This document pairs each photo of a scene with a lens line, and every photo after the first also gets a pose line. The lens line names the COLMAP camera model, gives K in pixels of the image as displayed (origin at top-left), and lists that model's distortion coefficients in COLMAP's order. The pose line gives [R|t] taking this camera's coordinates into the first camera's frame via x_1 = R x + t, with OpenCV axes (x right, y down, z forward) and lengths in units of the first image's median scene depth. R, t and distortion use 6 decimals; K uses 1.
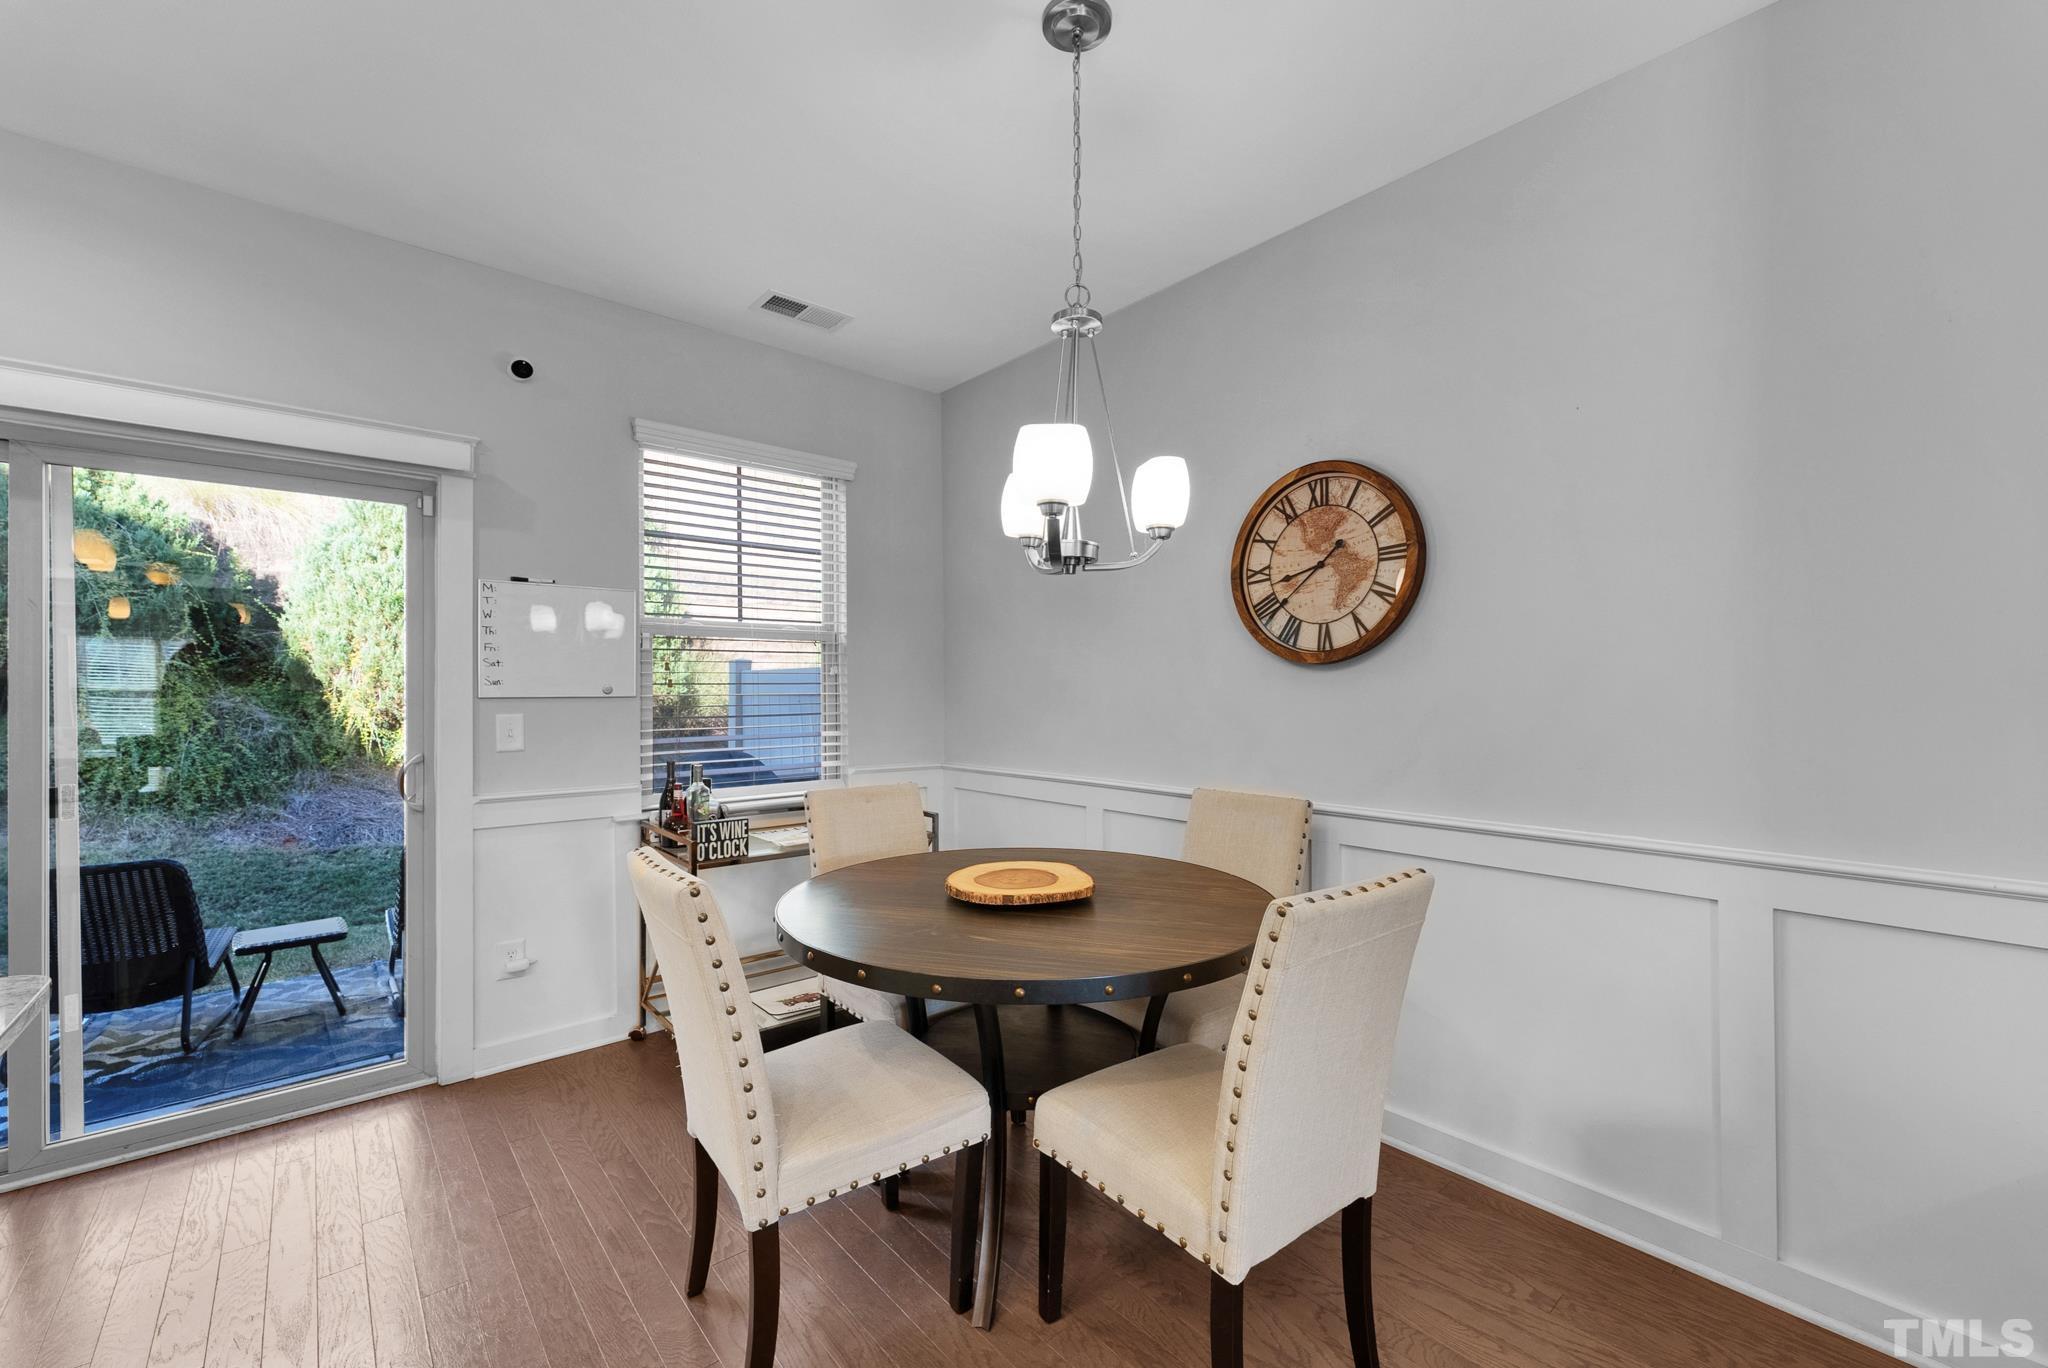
lens RADIAL K [[831.0, 0, 1027.5], [0, 831.0, 685.4], [0, 0, 1]] dist [-0.000845, 0.000061]
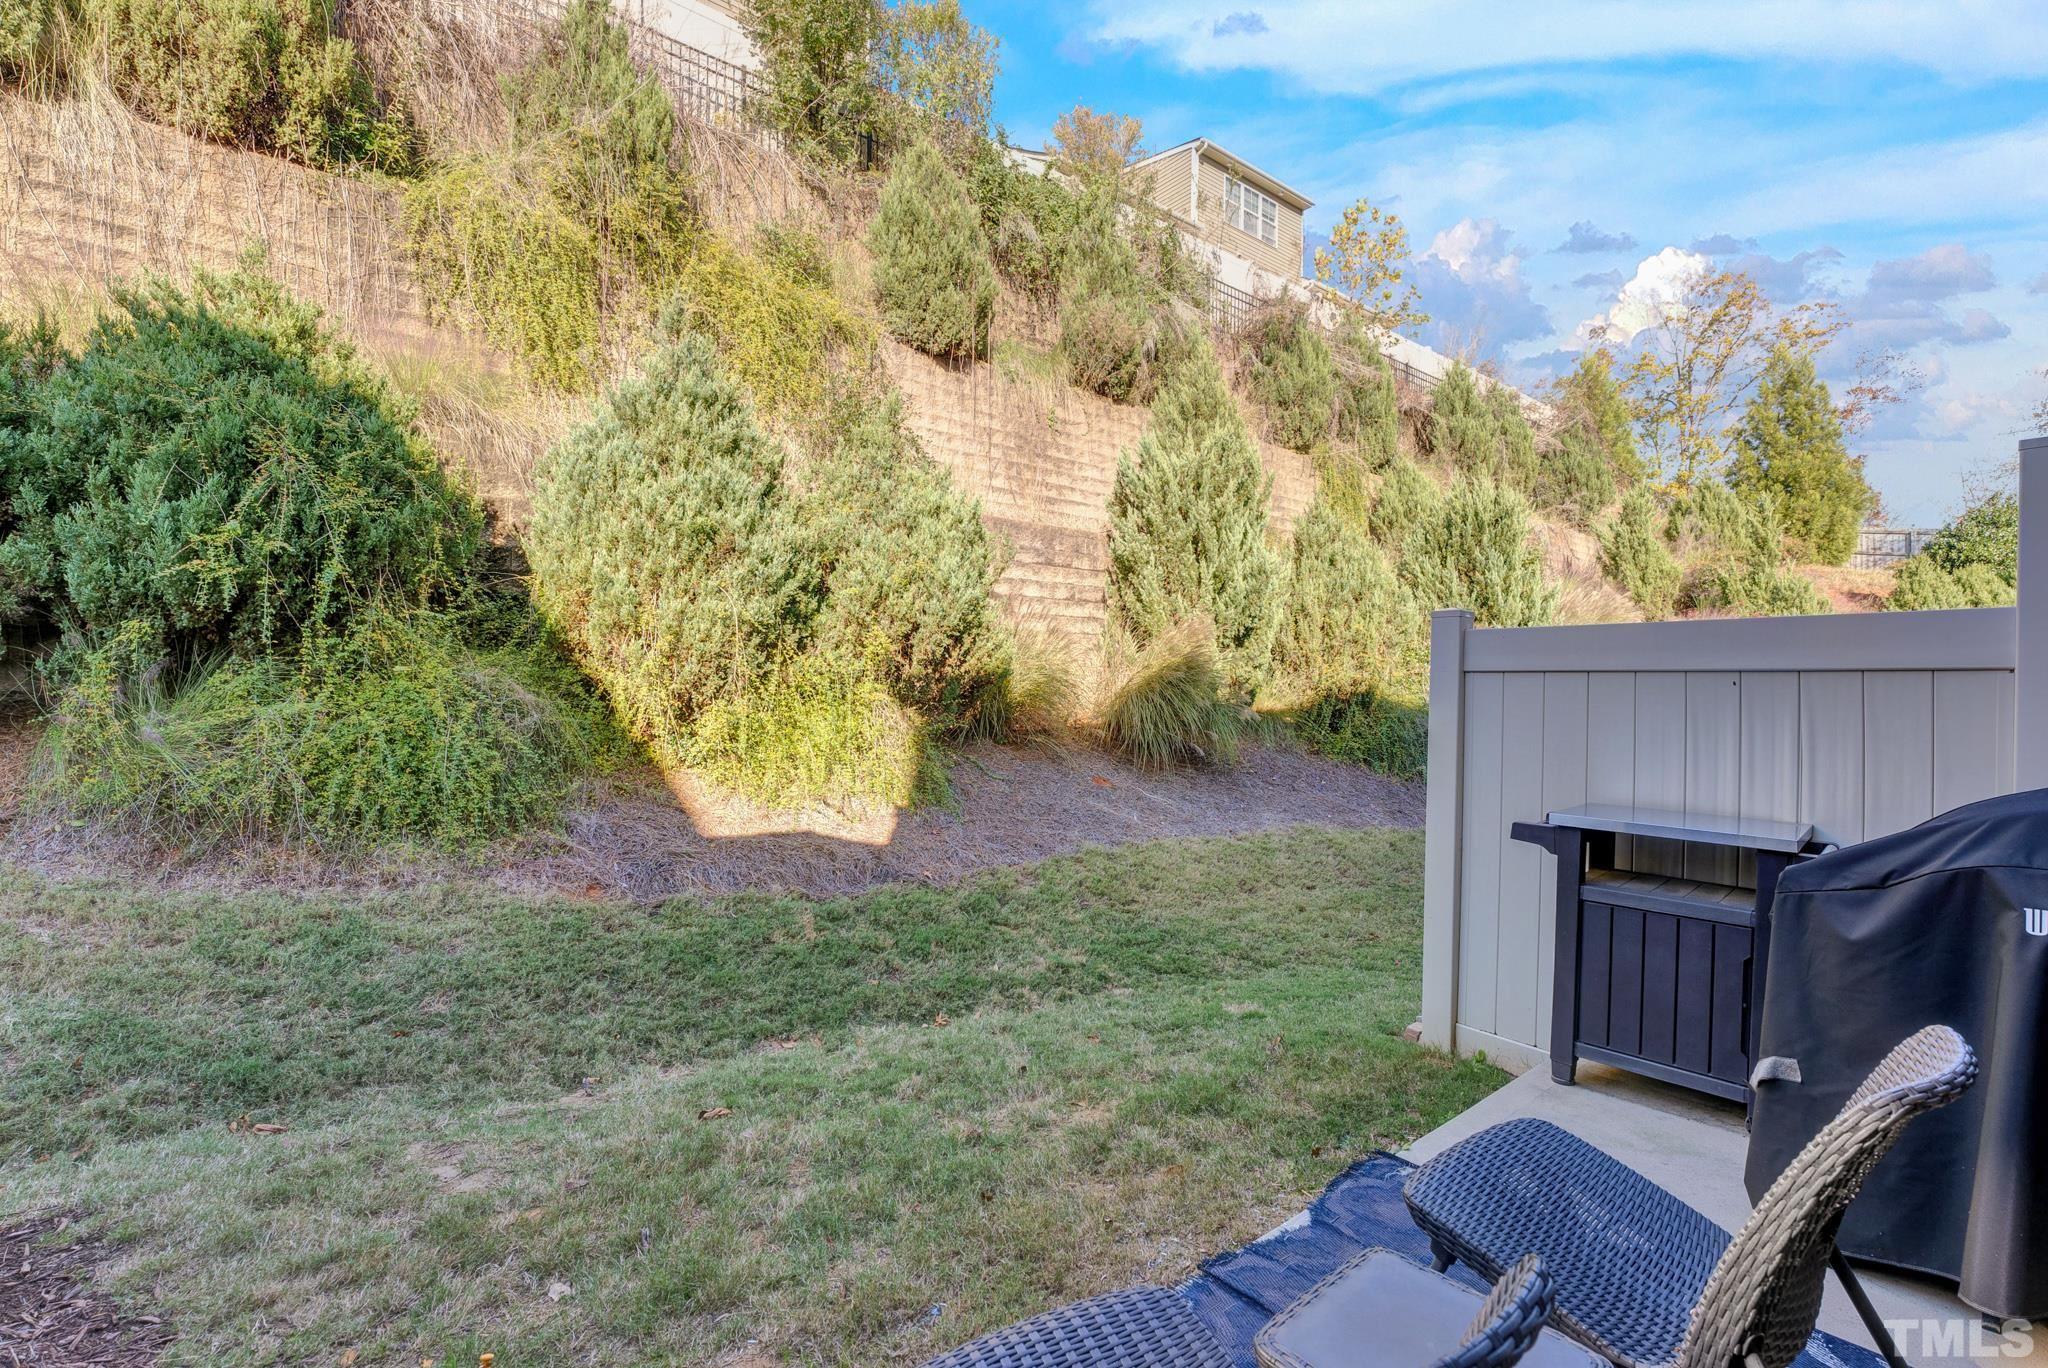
lens RADIAL K [[868.6, 0, 1006.8], [0, 868.6, 688.4], [0, 0, 1]] dist [-0.007525, 0.000609]
pose [[0.998416, 0.018473, -0.053138, -0.569164], [-0.018083, 0.999806, 0.007812, 0.020747], [0.053272, -0.006839, 0.998557, 0.361796]]
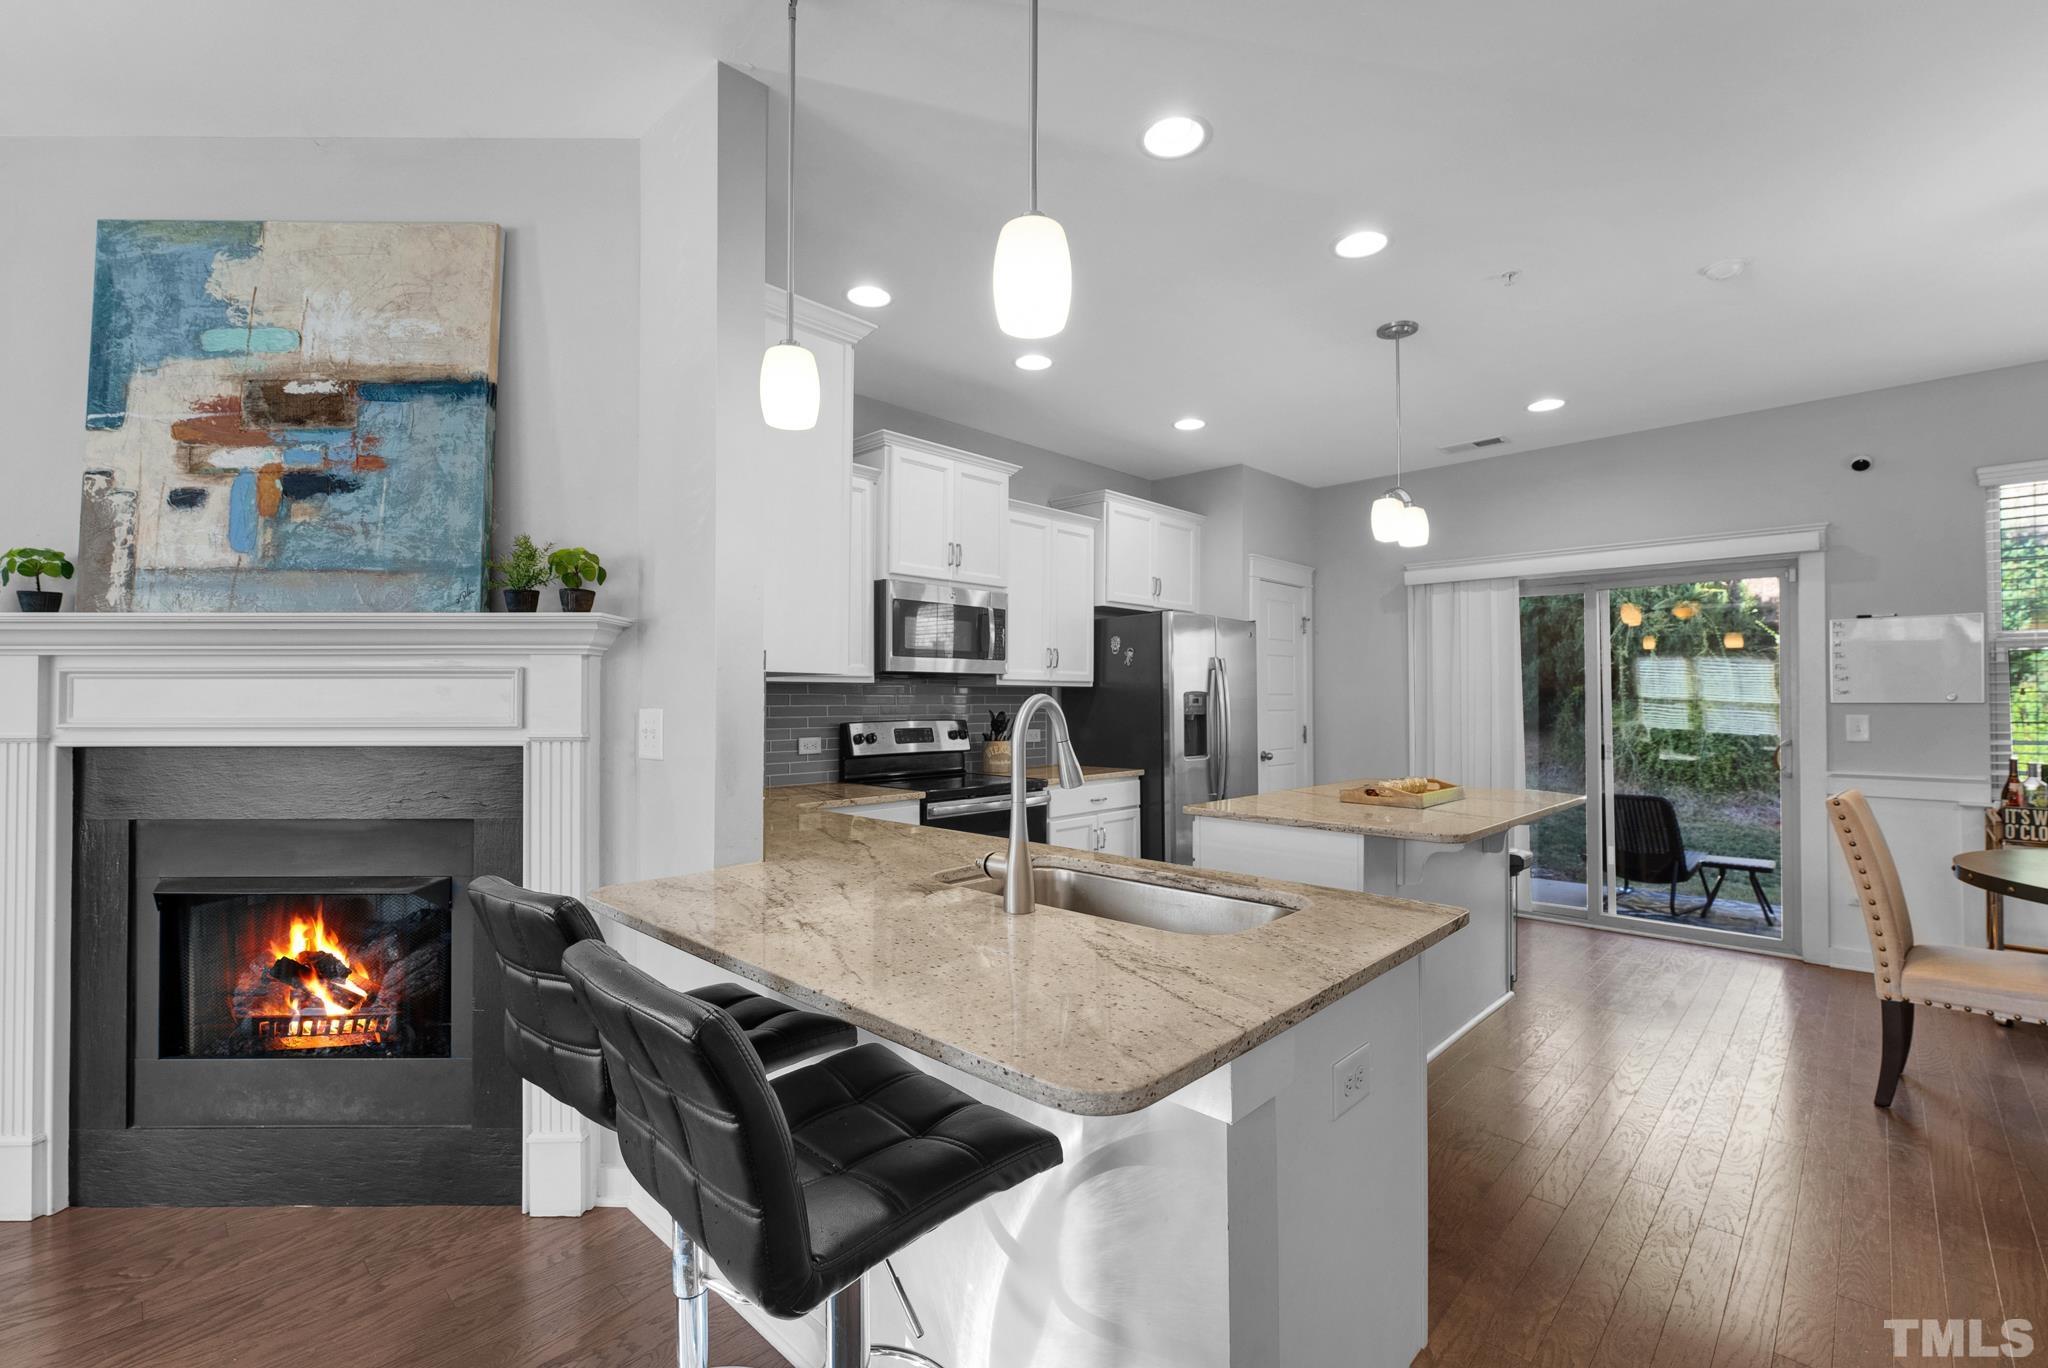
lens RADIAL K [[868.6, 0, 1020.7], [0, 868.6, 690.2], [0, 0, 1]] dist [-0.007525, 0.000609]
pose [[0.081764, -0.007823, -0.996621, 0.282562], [0.005967, 0.999955, -0.007360, -0.001551], [0.996634, -0.005345, 0.081807, -0.204858]]
